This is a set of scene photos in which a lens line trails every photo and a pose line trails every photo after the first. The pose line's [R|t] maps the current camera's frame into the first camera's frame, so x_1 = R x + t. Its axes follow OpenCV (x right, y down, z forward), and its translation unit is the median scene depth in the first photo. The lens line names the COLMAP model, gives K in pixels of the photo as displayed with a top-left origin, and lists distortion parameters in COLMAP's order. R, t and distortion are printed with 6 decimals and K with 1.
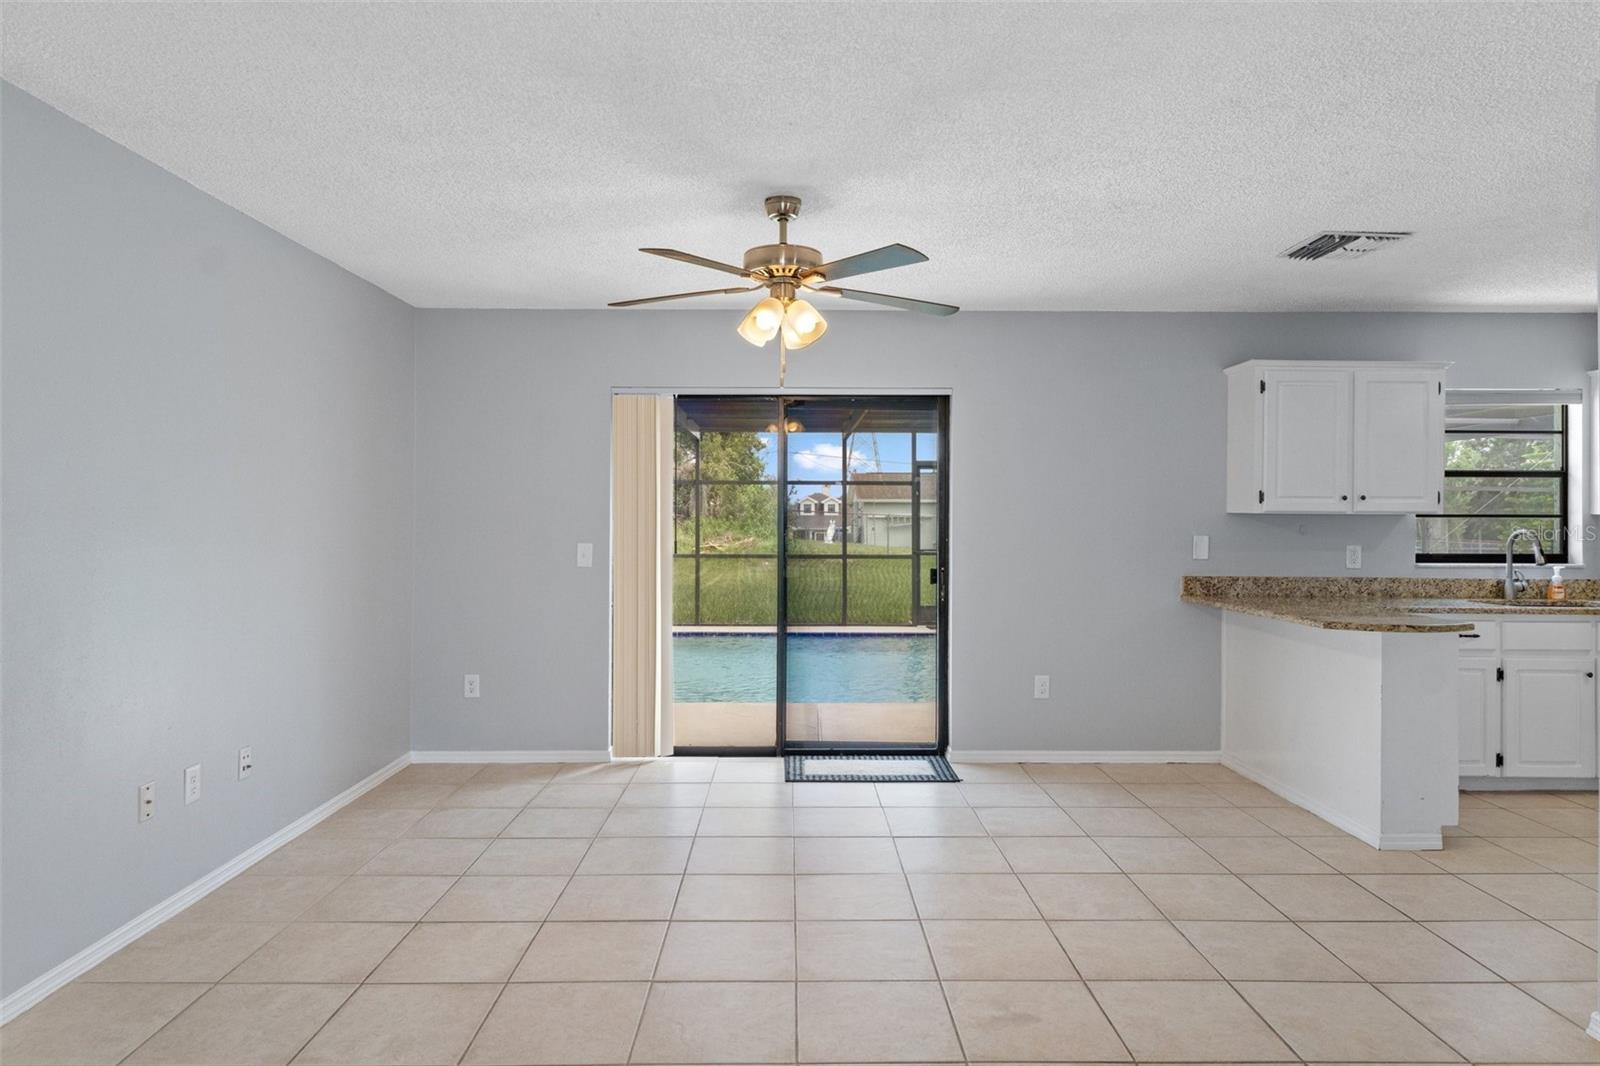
lens RADIAL K [[954.5, 0, 797.8], [0, 954.5, 515.1], [0, 0, 1]] dist [-0.005859, 0.003844]
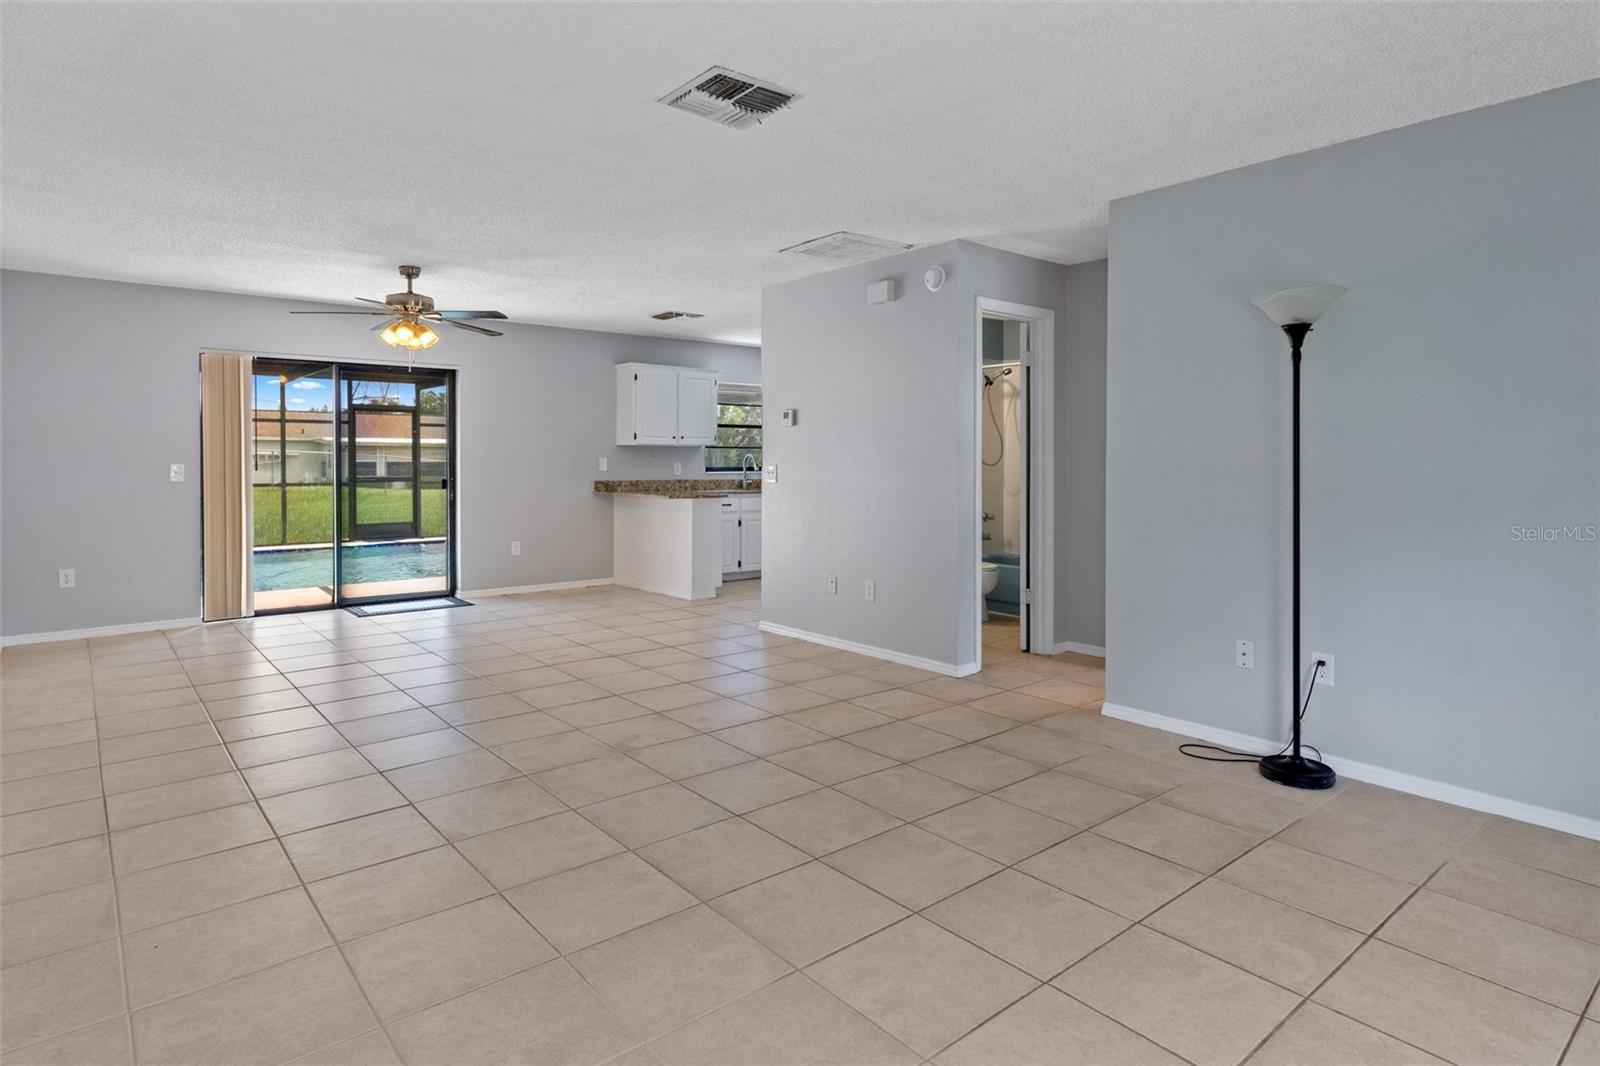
lens RADIAL K [[871.0, 0, 803.0], [0, 871.0, 467.3], [0, 0, 1]] dist [0.007895, 0.000760]
pose [[0.773275, -0.008312, 0.634016, -0.325634], [-0.000728, 0.999902, 0.013997, 0.016745], [-0.634070, -0.011285, 0.773193, -0.502588]]
